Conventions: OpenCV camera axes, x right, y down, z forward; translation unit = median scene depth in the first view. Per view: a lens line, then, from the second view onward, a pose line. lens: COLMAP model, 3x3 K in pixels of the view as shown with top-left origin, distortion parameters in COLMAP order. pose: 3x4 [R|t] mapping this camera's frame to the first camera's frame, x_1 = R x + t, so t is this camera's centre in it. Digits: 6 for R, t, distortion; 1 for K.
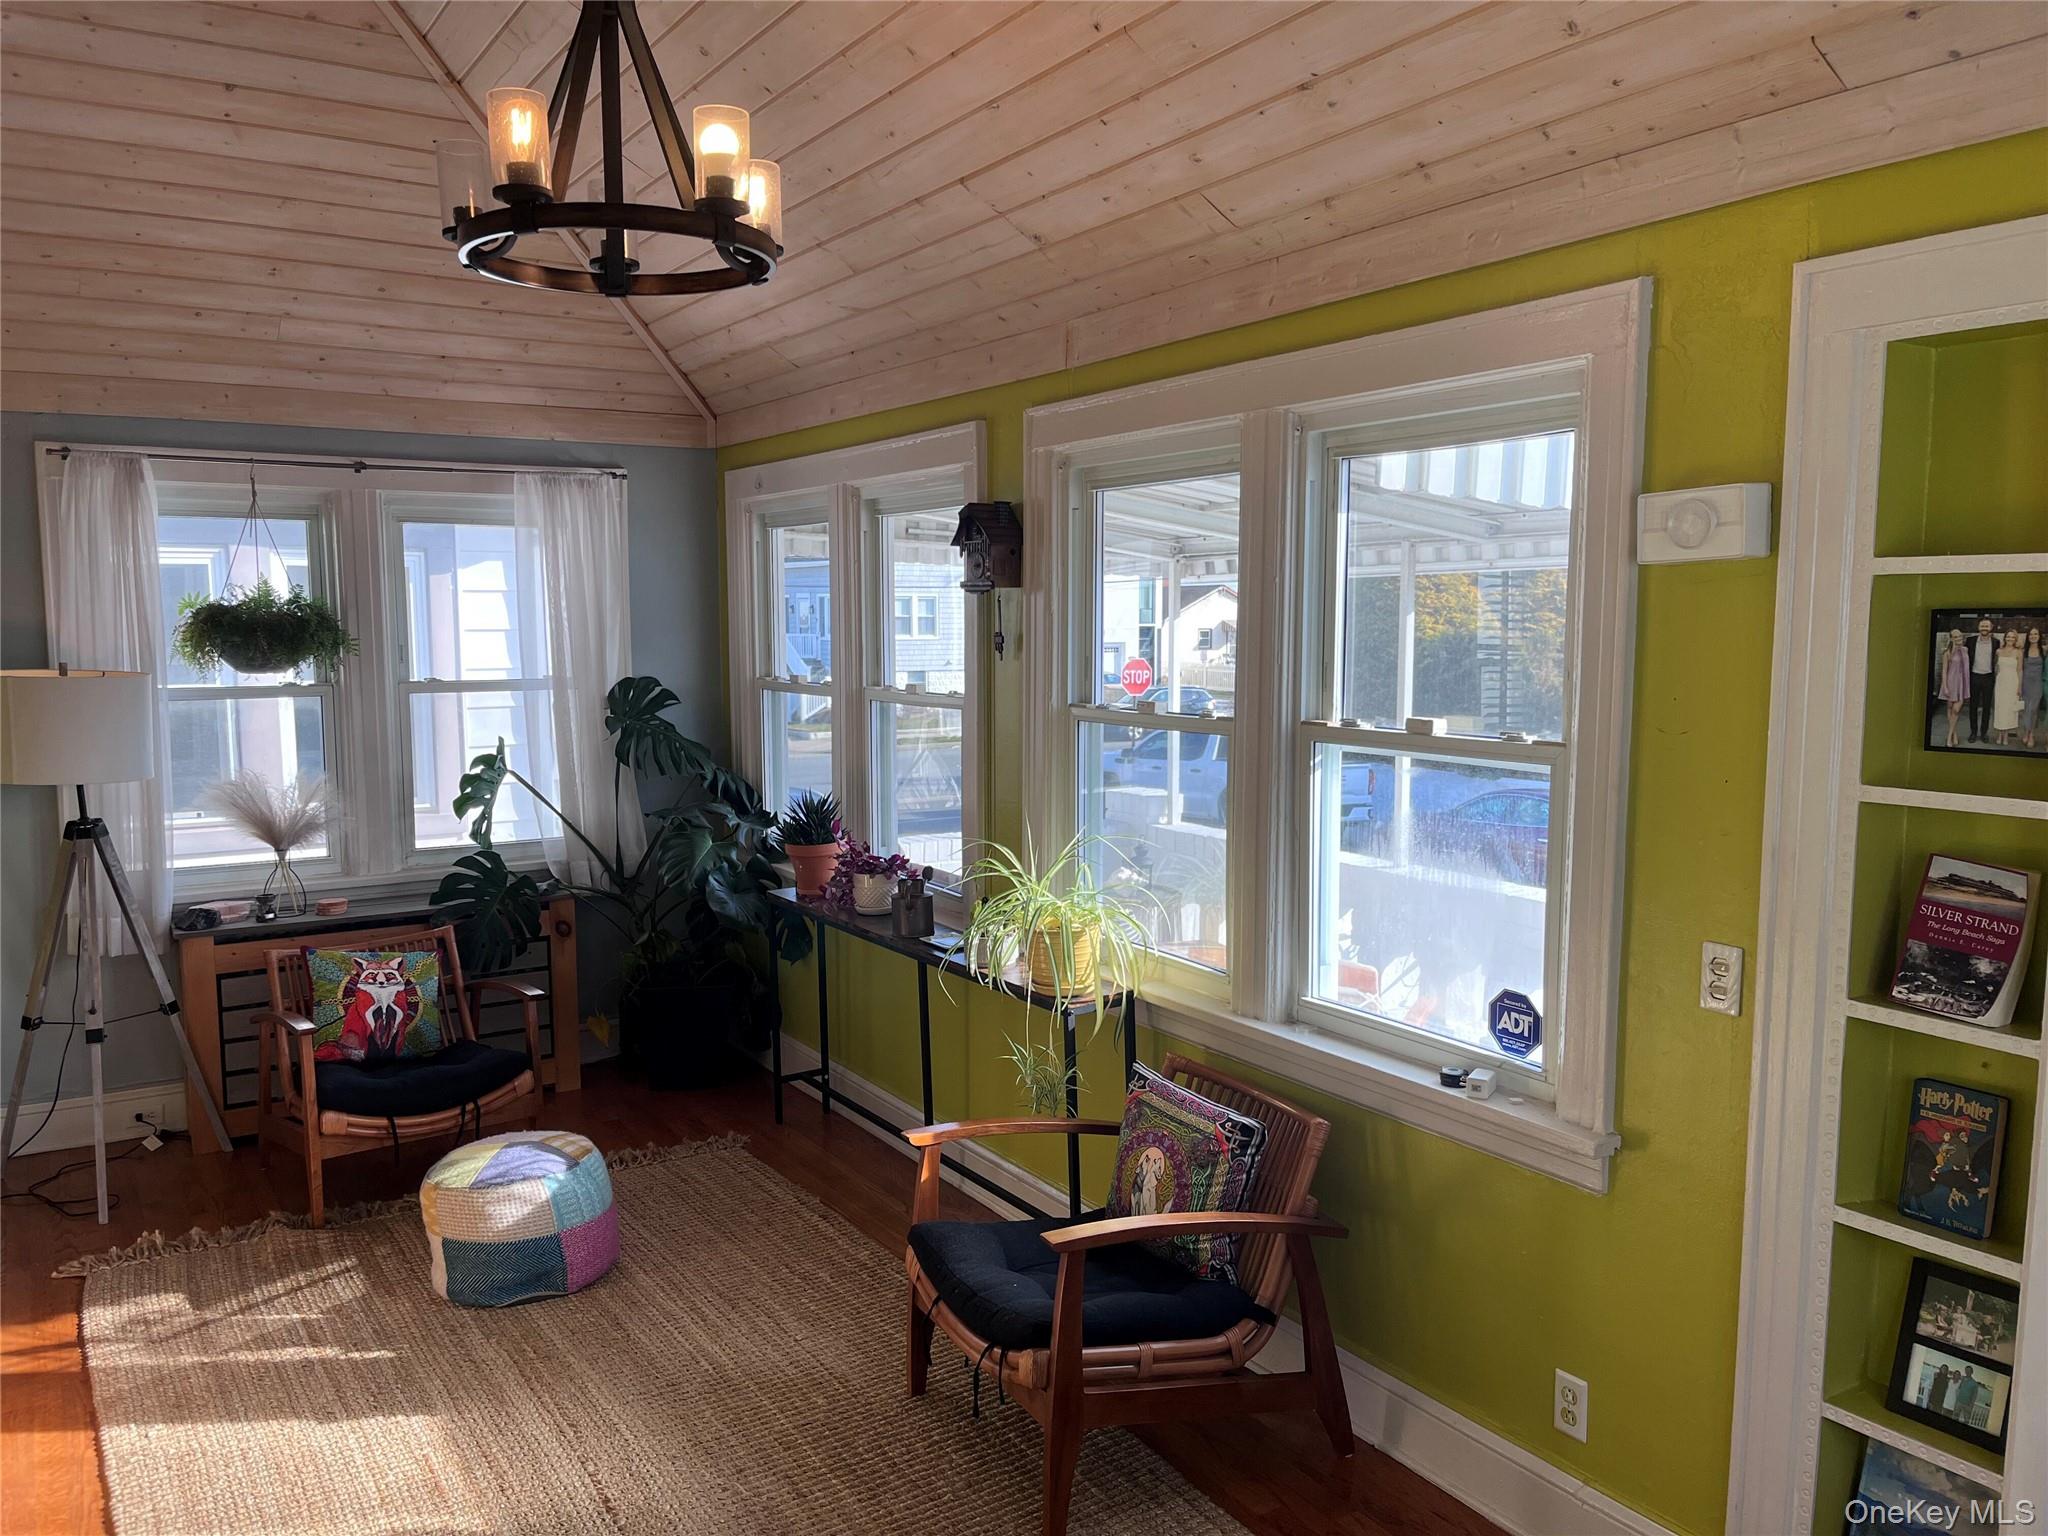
lens RADIAL K [[1557.8, 0, 1014.8], [0, 1557.8, 786.7], [0, 0, 1]] dist [0.056130, -0.078482]
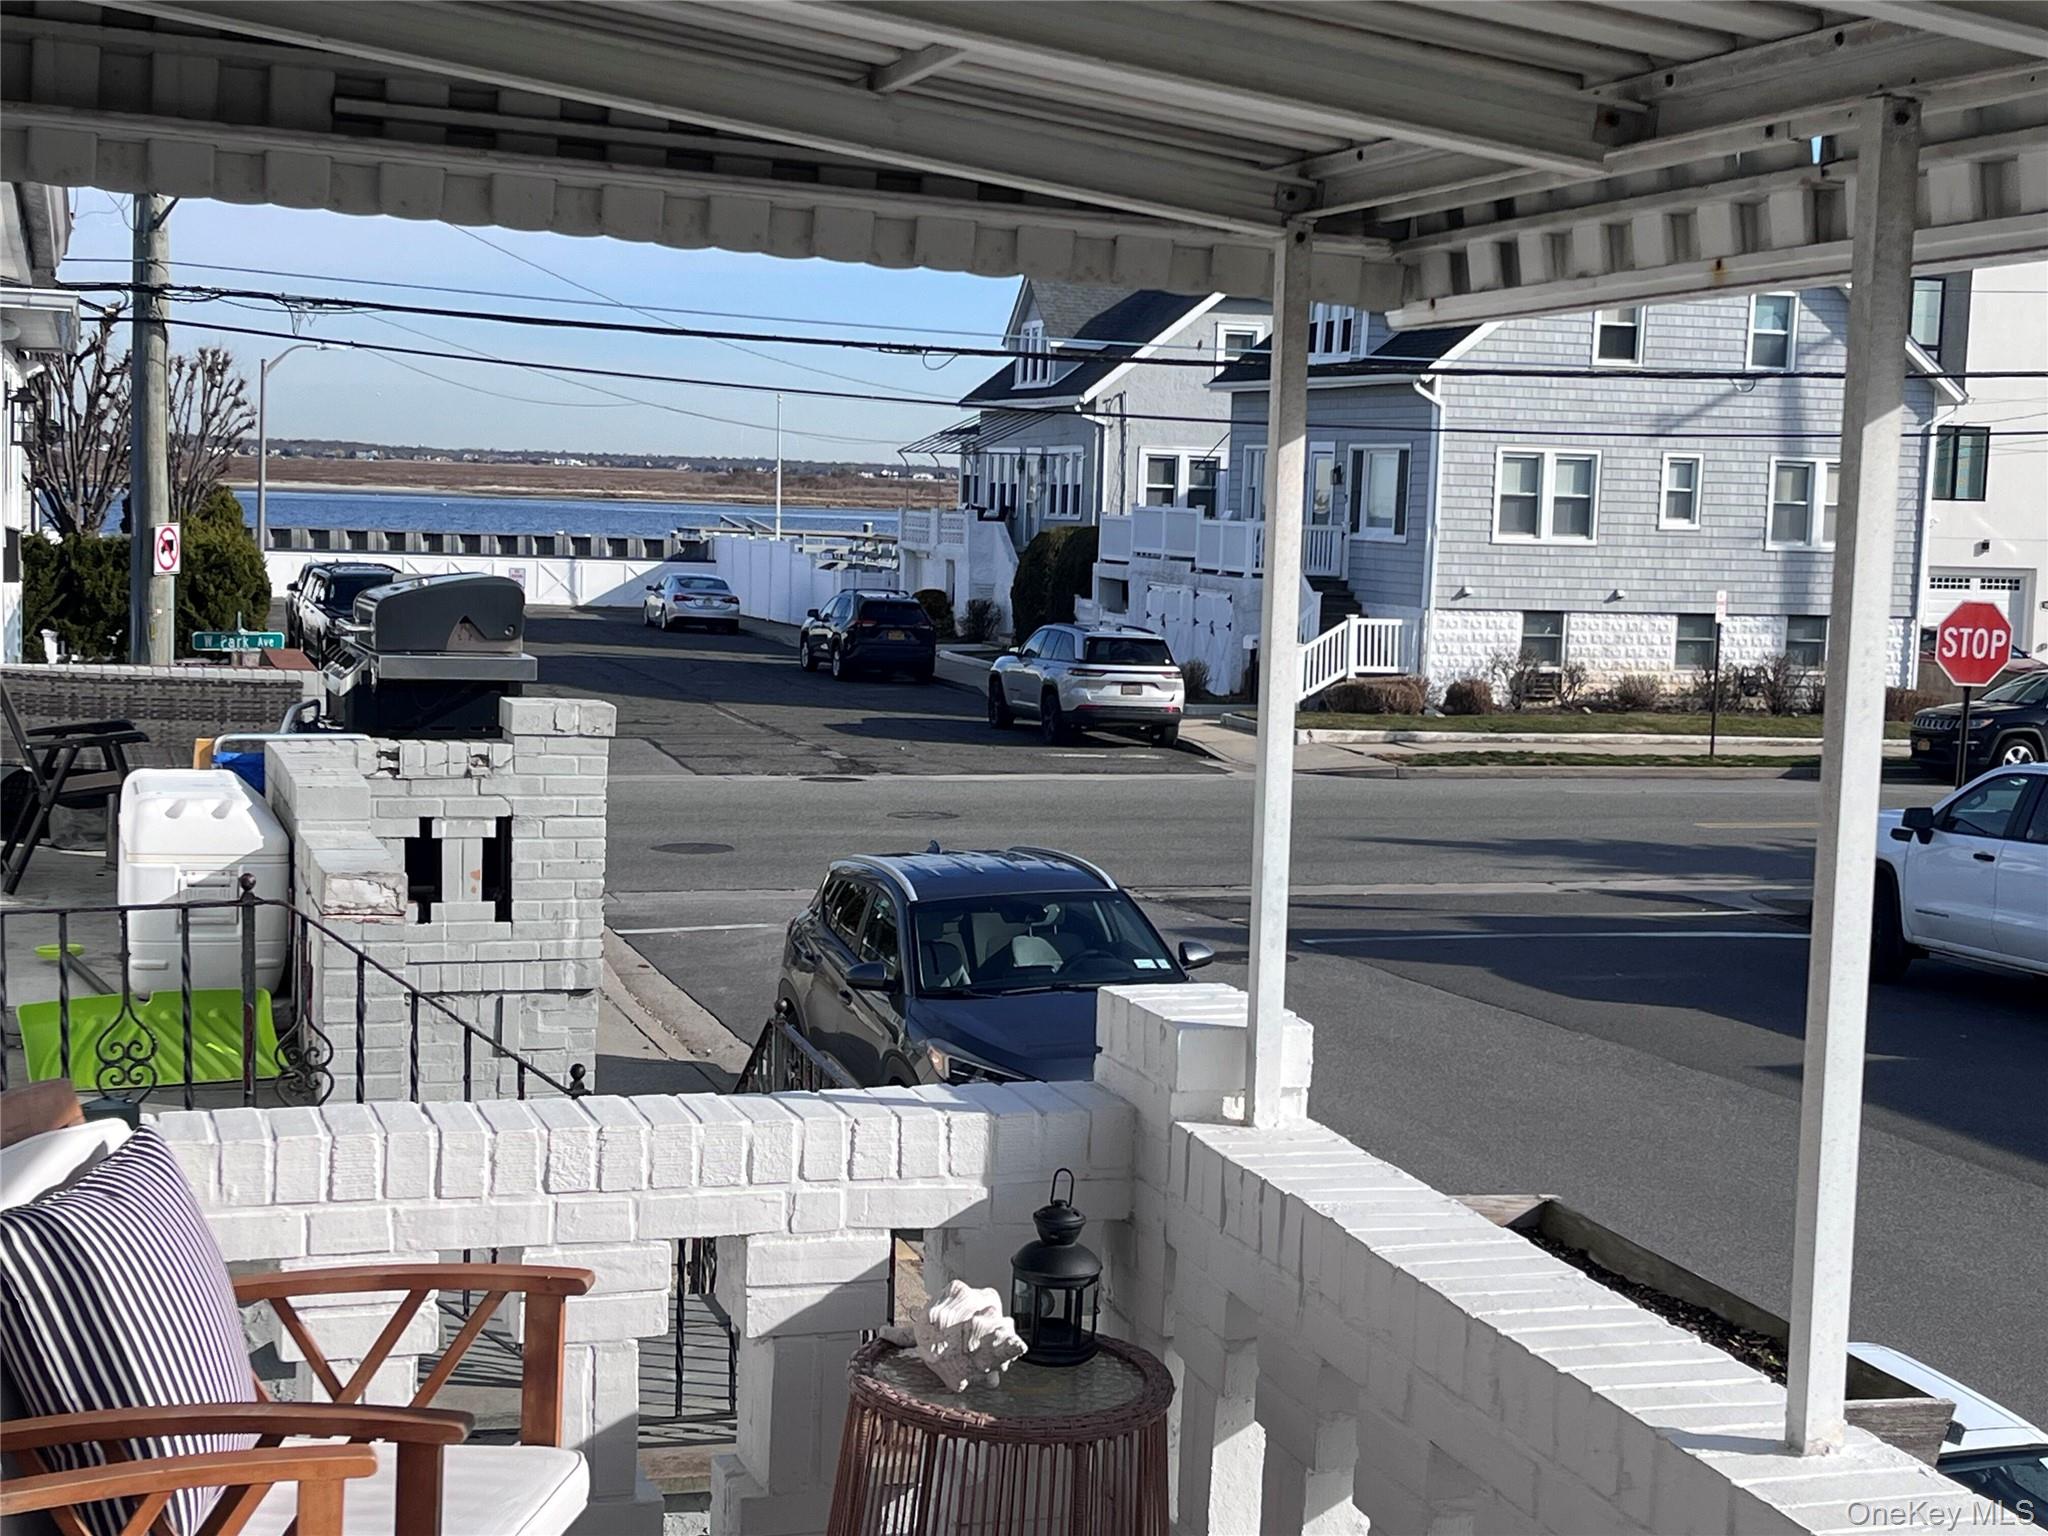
lens RADIAL K [[3052.1, 0, 1023.6], [0, 3052.1, 771.5], [0, 0, 1]] dist [0.057223, 0.000000]
pose [[0.963249, 0.059582, -0.261920, 0.349182], [-0.064728, 0.997842, -0.011055, -0.058159], [0.260696, 0.027602, 0.965026, 0.725948]]
